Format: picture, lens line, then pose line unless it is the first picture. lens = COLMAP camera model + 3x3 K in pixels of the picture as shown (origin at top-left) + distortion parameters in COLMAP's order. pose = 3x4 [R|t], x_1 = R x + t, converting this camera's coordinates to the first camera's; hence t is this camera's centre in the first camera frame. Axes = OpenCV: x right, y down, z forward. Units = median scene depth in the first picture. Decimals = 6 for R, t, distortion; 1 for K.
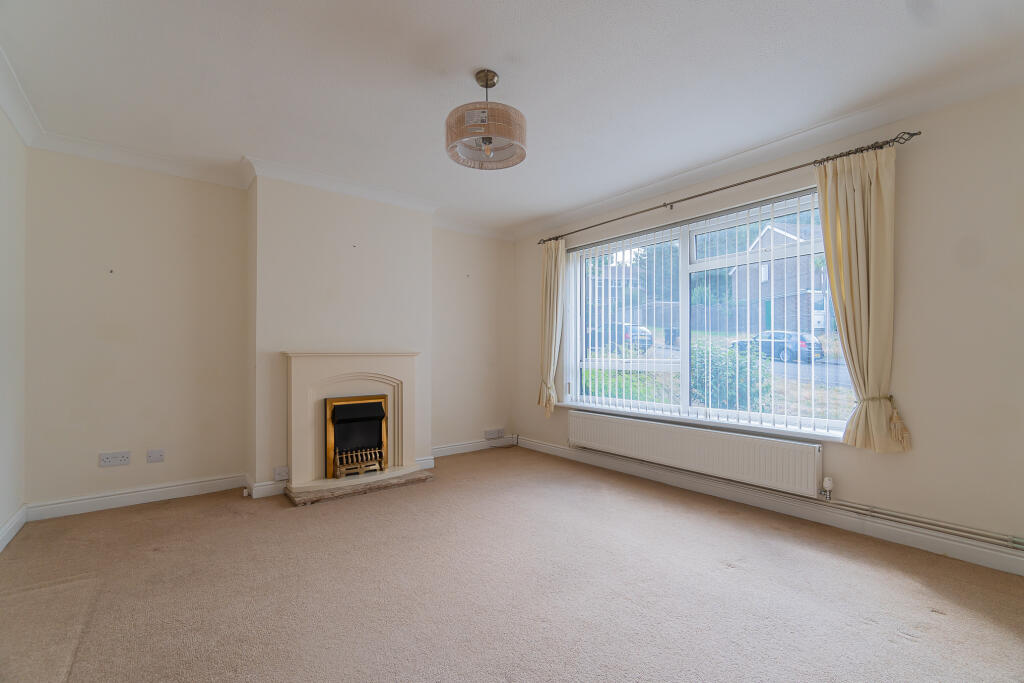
lens RADIAL K [[443.7, 0, 511.8], [0, 443.7, 348.4], [0, 0, 1]] dist [-0.001825, -0.000751]
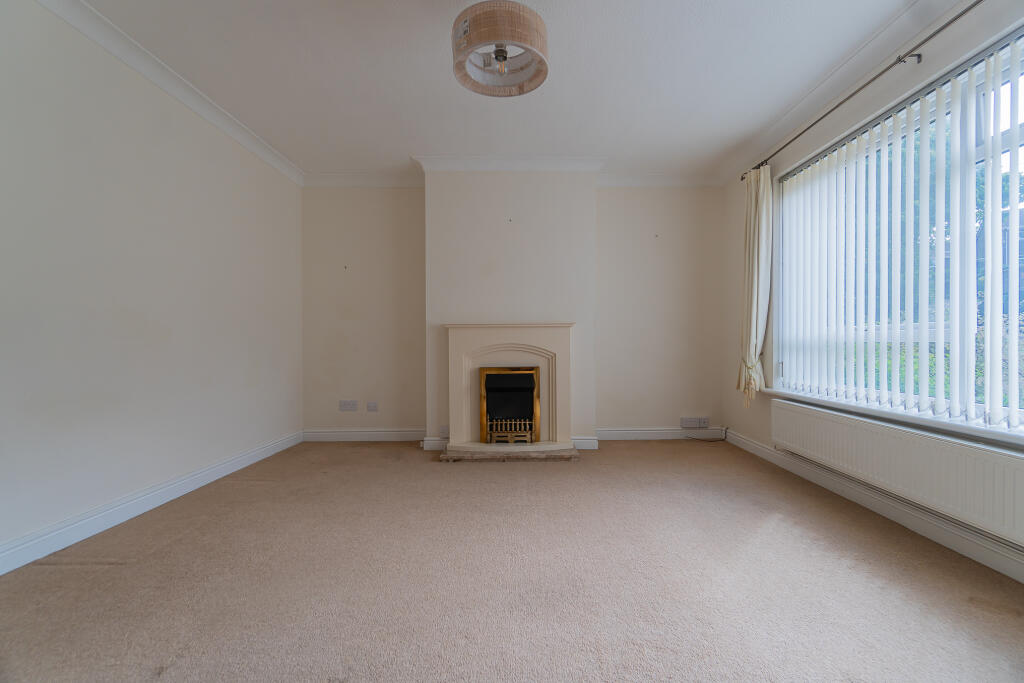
lens RADIAL K [[443.7, 0, 514.3], [0, 443.7, 342.1], [0, 0, 1]] dist [-0.001825, -0.000751]
pose [[0.792628, -0.002514, -0.609701, 0.281539], [0.013375, 0.999823, 0.013265, 0.037584], [0.609559, -0.018669, 0.792521, 0.199372]]
